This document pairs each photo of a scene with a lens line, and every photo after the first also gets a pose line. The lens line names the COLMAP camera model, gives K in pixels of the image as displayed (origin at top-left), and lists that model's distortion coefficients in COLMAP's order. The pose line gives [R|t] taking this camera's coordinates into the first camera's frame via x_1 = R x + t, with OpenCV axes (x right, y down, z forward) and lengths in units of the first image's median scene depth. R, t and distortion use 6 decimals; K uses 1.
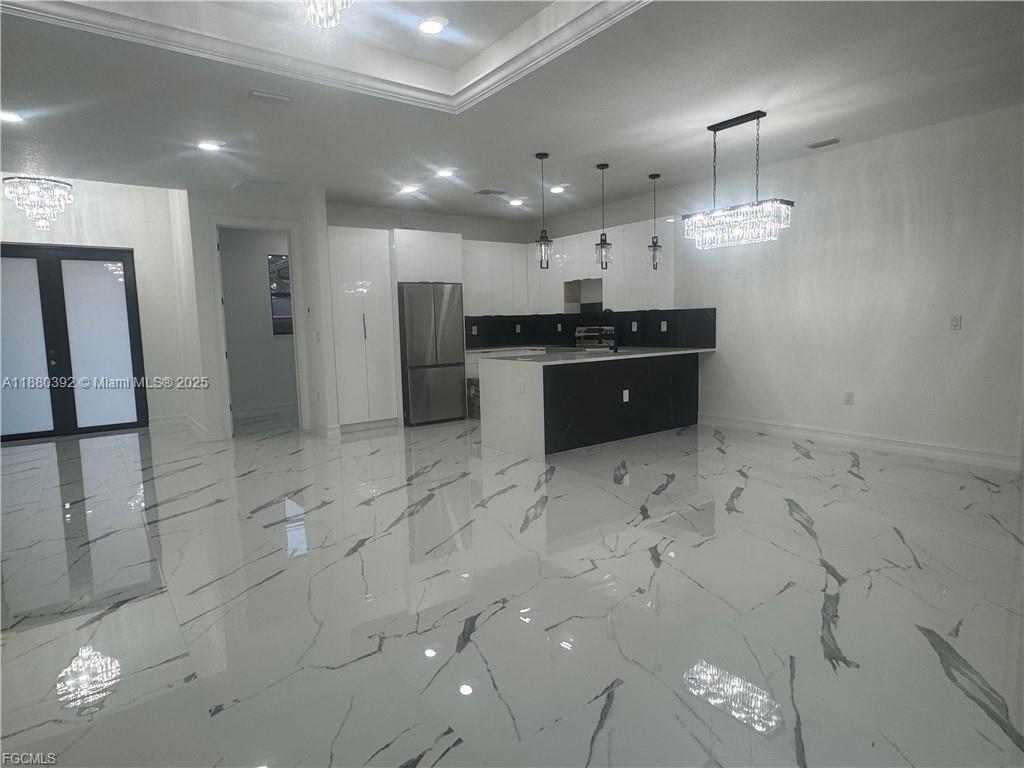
lens RADIAL K [[578.5, 0, 514.1], [0, 578.5, 380.0], [0, 0, 1]] dist [-0.003396, 0.000060]
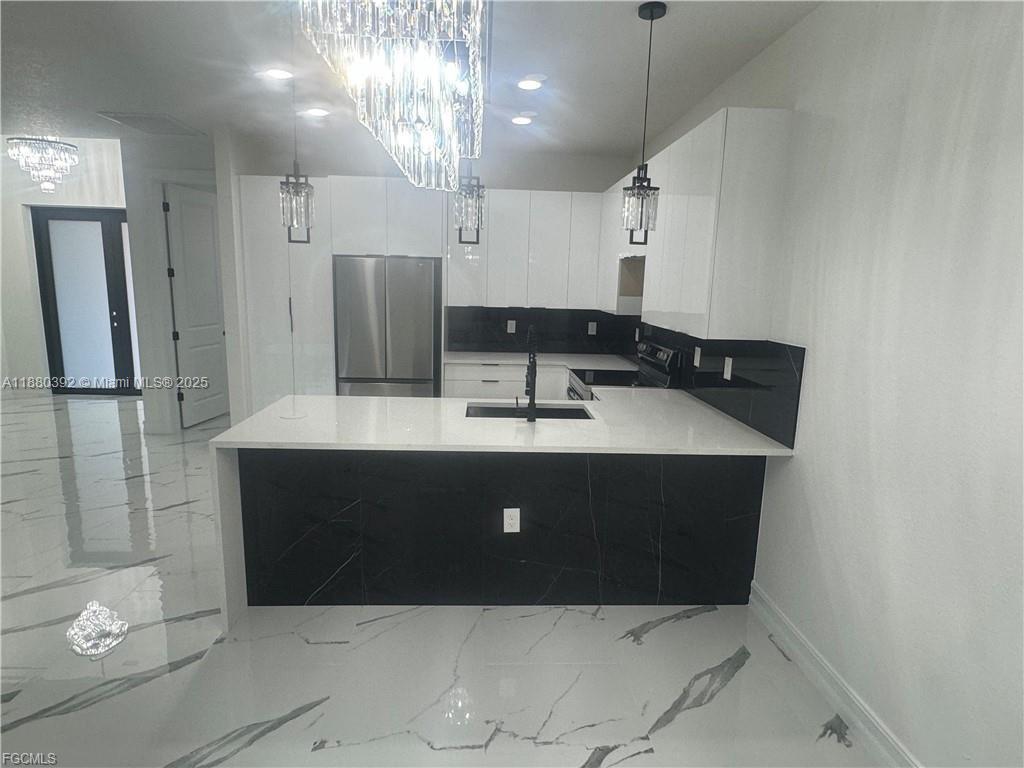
lens RADIAL K [[579.6, 0, 512.0], [0, 579.6, 384.0], [0, 0, 1]] dist [-0.004007, 0.000341]
pose [[0.831386, 0.147336, -0.535808, 0.395574], [-0.105572, 0.988528, 0.108014, -0.121675], [0.545575, -0.033235, 0.837403, 0.569440]]
